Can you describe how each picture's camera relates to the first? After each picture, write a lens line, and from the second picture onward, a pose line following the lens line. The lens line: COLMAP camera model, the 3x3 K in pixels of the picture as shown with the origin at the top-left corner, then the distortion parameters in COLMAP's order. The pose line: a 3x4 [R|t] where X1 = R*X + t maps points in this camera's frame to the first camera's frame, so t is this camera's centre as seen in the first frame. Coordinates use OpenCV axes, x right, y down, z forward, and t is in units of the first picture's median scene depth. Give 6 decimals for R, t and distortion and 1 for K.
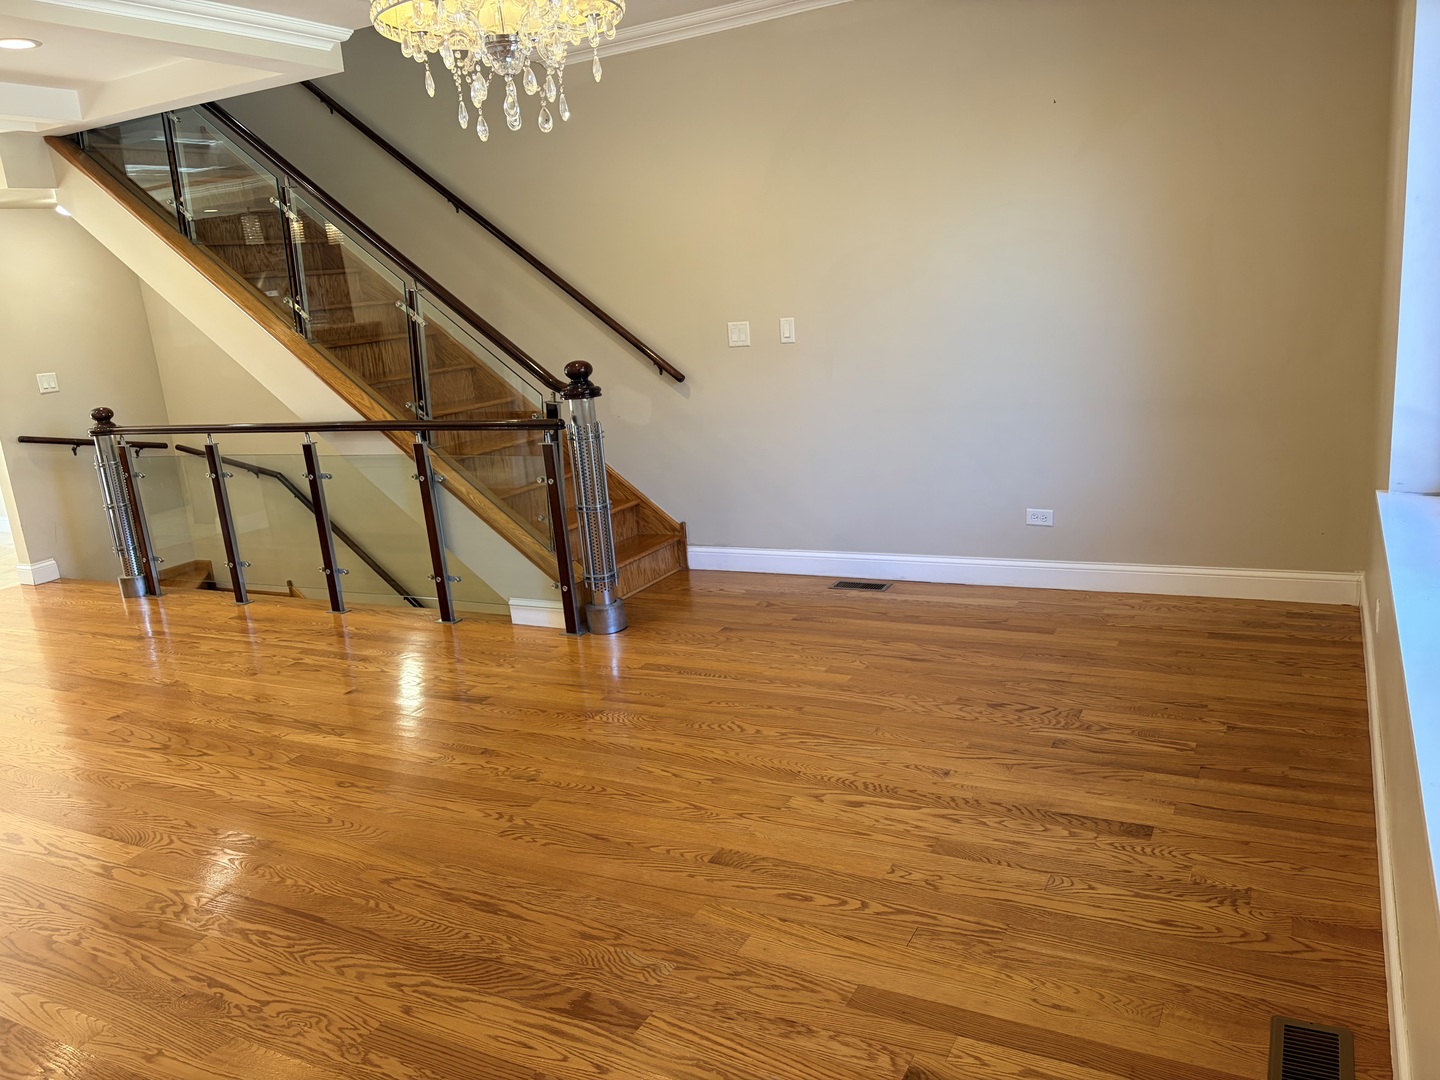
lens RADIAL K [[1095.3, 0, 720.1], [0, 1095.3, 540.9], [0, 0, 1]] dist [0.019550, 0.000903]
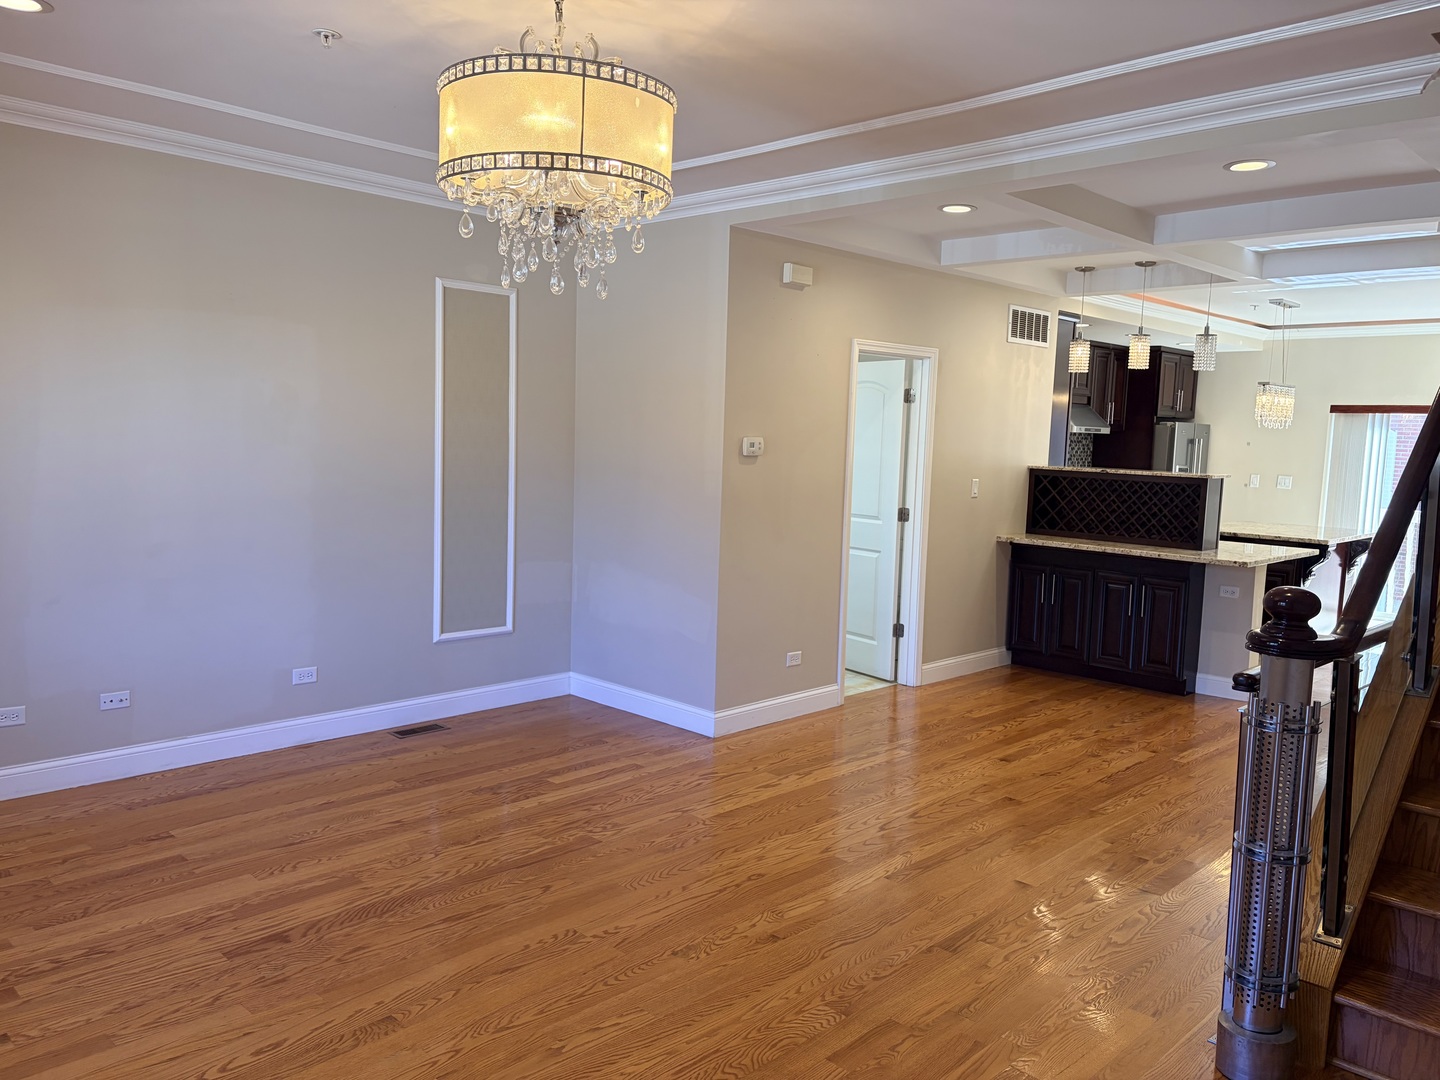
lens RADIAL K [[1095.3, 0, 719.7], [0, 1095.3, 540.1], [0, 0, 1]] dist [0.019550, 0.000903]
pose [[-0.287272, 0.169905, -0.942660, 0.667918], [-0.223242, 0.945164, 0.238388, -0.360869], [0.931471, 0.278923, -0.233589, 1.212439]]
